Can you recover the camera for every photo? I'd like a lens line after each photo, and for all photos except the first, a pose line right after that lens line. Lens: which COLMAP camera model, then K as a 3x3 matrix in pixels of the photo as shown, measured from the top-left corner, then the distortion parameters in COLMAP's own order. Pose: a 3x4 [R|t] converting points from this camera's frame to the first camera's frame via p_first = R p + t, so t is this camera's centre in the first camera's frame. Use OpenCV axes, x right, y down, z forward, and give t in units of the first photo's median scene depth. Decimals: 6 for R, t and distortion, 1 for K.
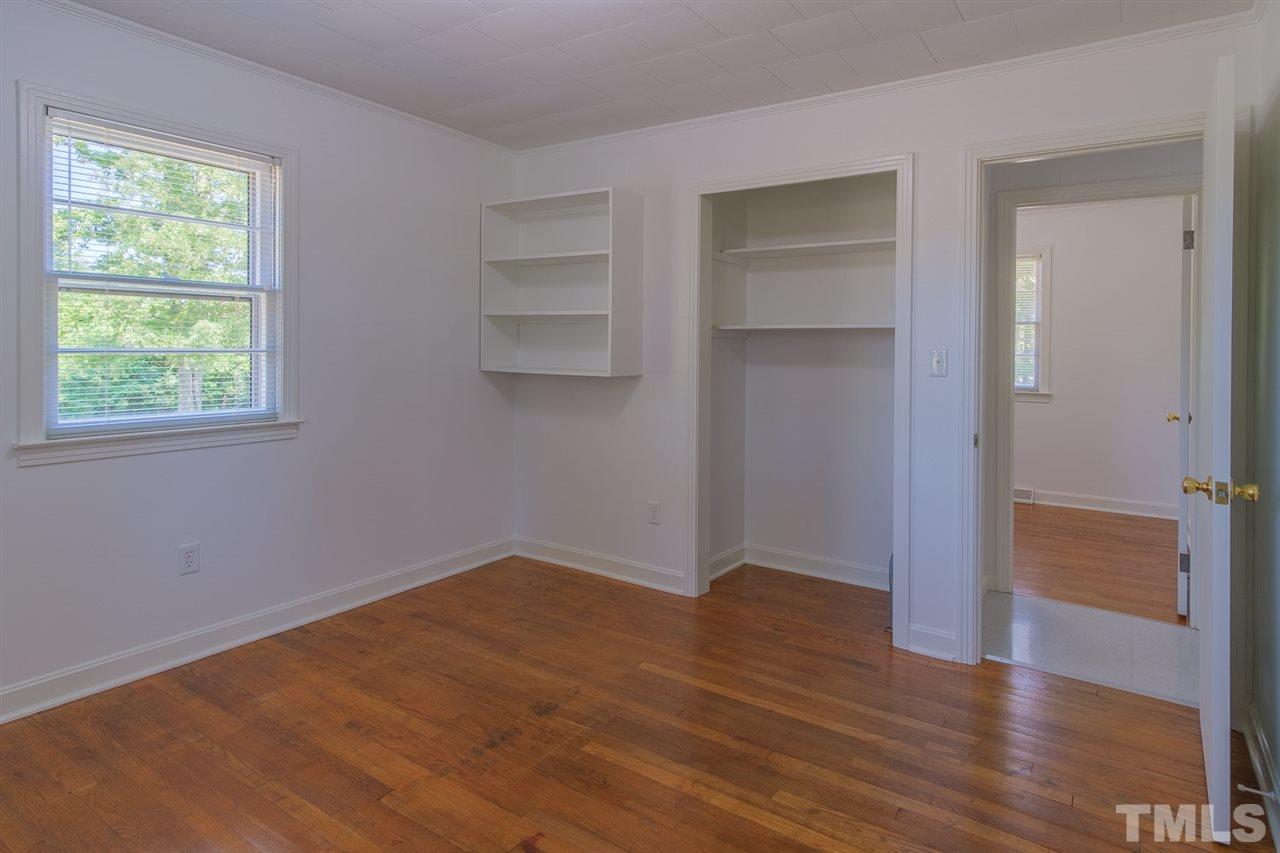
lens RADIAL K [[737.2, 0, 667.7], [0, 737.2, 357.5], [0, 0, 1]] dist [0.003838, 0.000791]
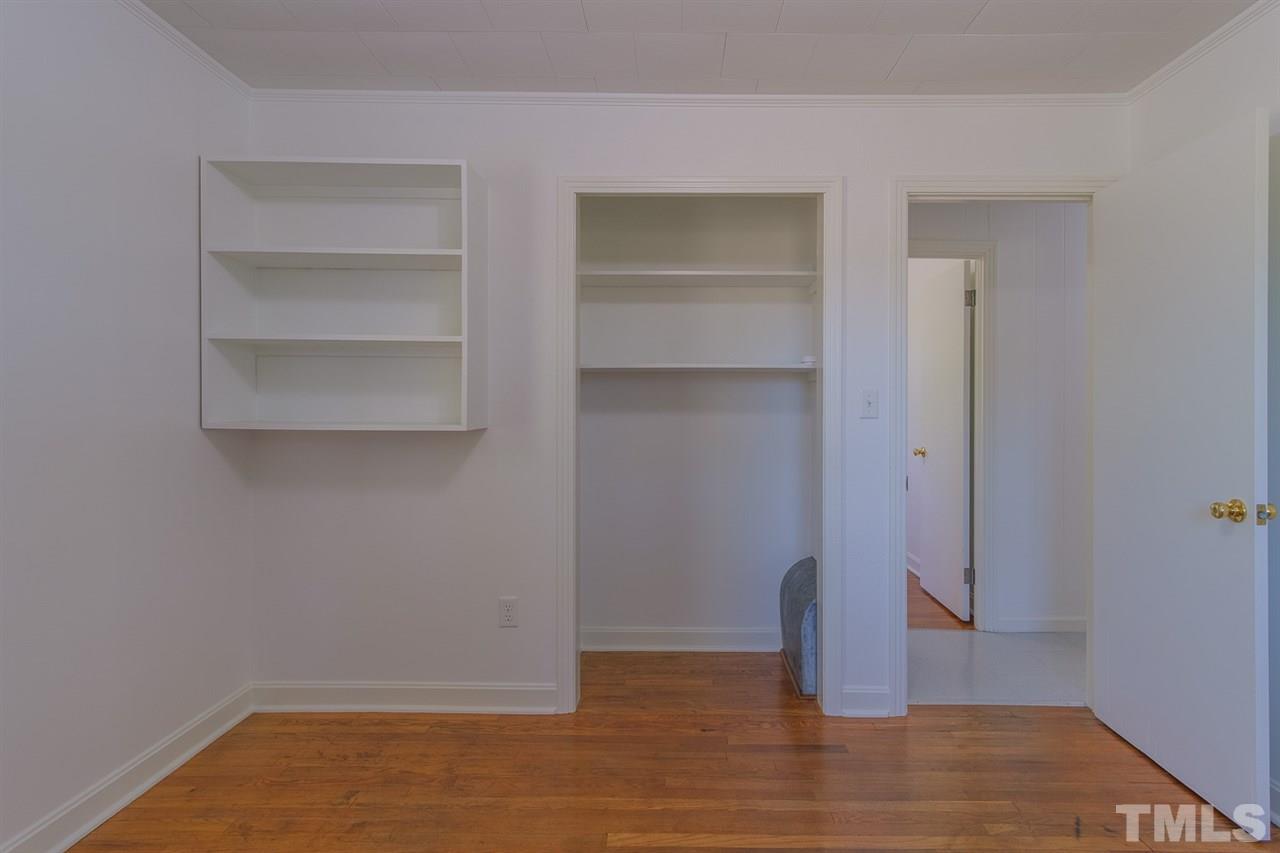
lens RADIAL K [[690.4, 0, 681.0], [0, 690.4, 412.5], [0, 0, 1]] dist [0.008318, 0.001077]
pose [[0.832254, -0.015386, 0.554181, -0.278206], [0.016739, 0.999856, 0.002621, 0.010591], [-0.554142, 0.007095, 0.832392, 0.344760]]
